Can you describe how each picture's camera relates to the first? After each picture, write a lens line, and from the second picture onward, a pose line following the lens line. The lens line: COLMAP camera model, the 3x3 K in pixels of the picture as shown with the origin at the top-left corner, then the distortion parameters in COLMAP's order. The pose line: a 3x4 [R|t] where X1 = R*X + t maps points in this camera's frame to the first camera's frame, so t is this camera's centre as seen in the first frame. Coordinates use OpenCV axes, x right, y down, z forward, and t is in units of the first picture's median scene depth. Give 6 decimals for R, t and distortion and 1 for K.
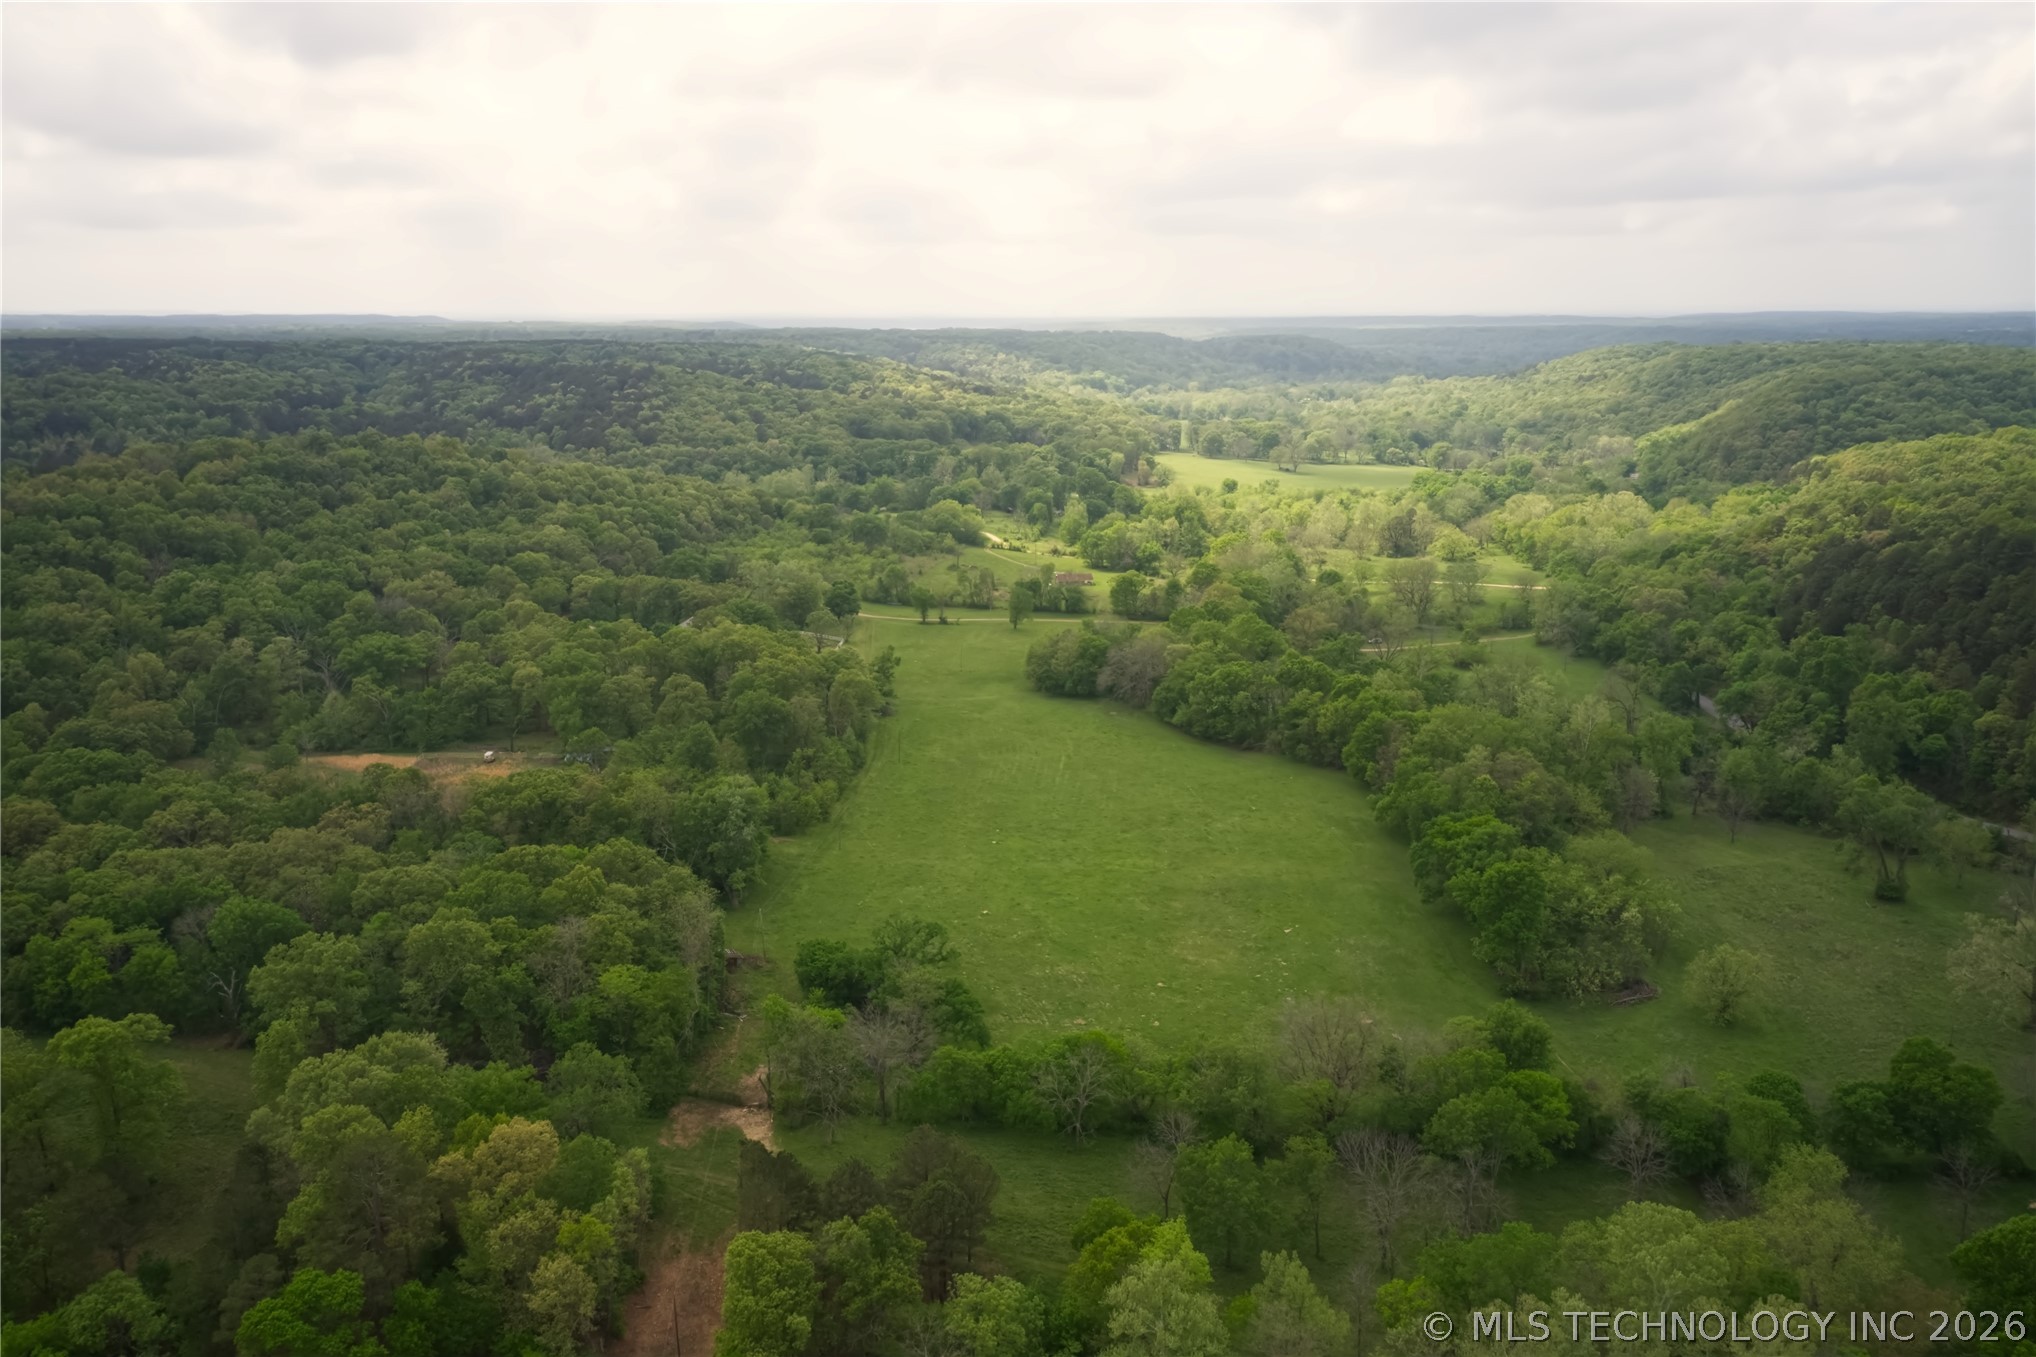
lens RADIAL K [[1586.9, 0, 1019.1], [0, 1586.9, 669.3], [0, 0, 1]] dist [0.023108, -0.035212]
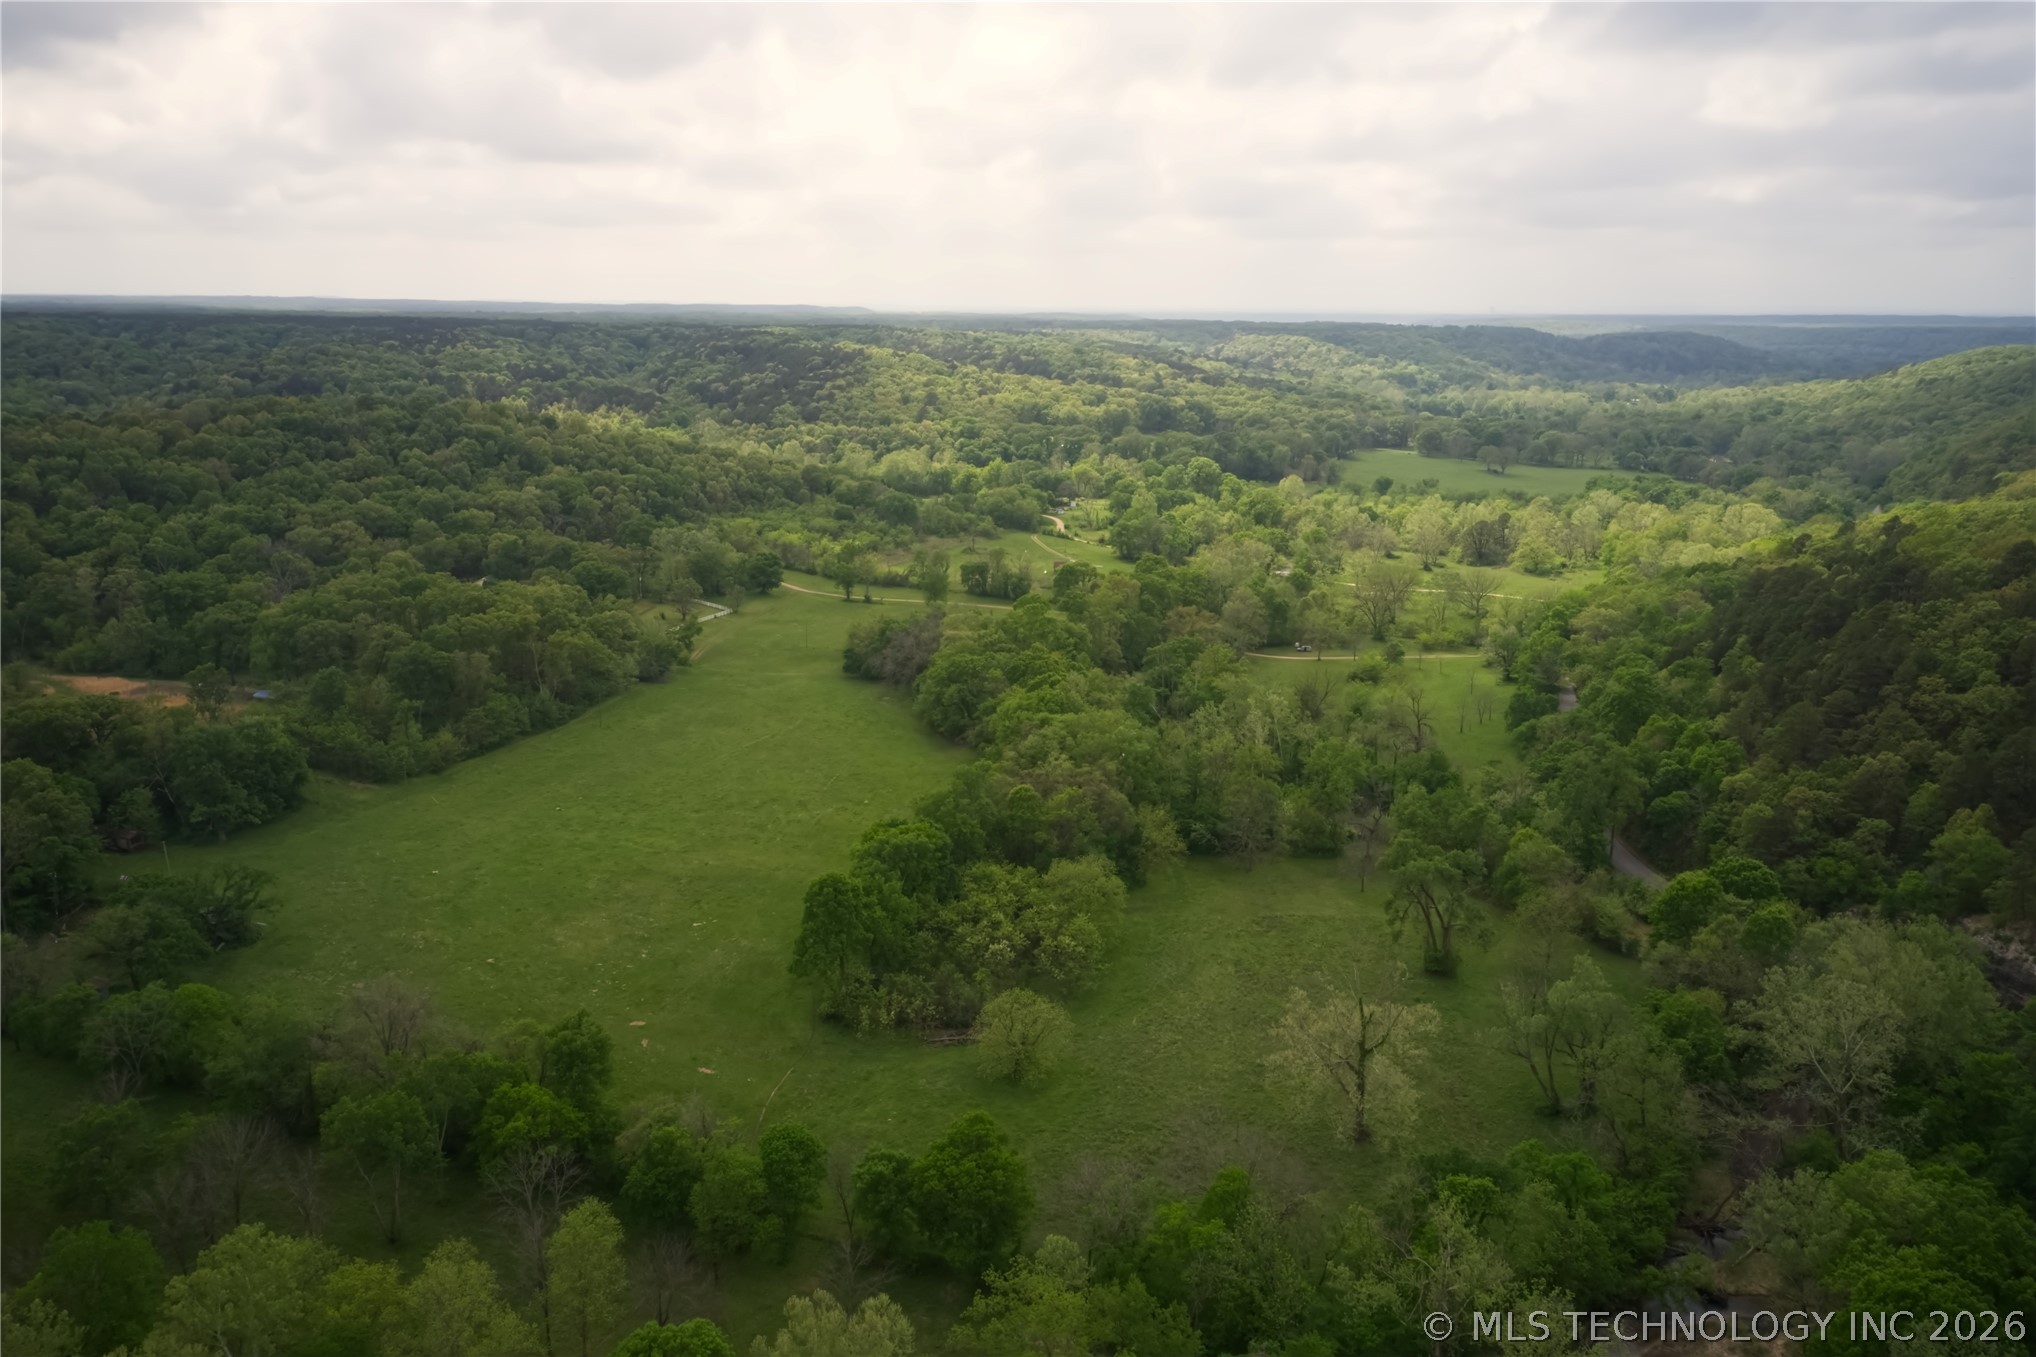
lens RADIAL K [[1586.9, 0, 1019.1], [0, 1586.9, 669.3], [0, 0, 1]] dist [0.023108, -0.035212]
pose [[0.961034, 0.070338, -0.267330, 0.328901], [-0.069745, 0.997496, 0.011724, -0.005552], [0.267485, 0.007378, 0.963534, 0.080893]]
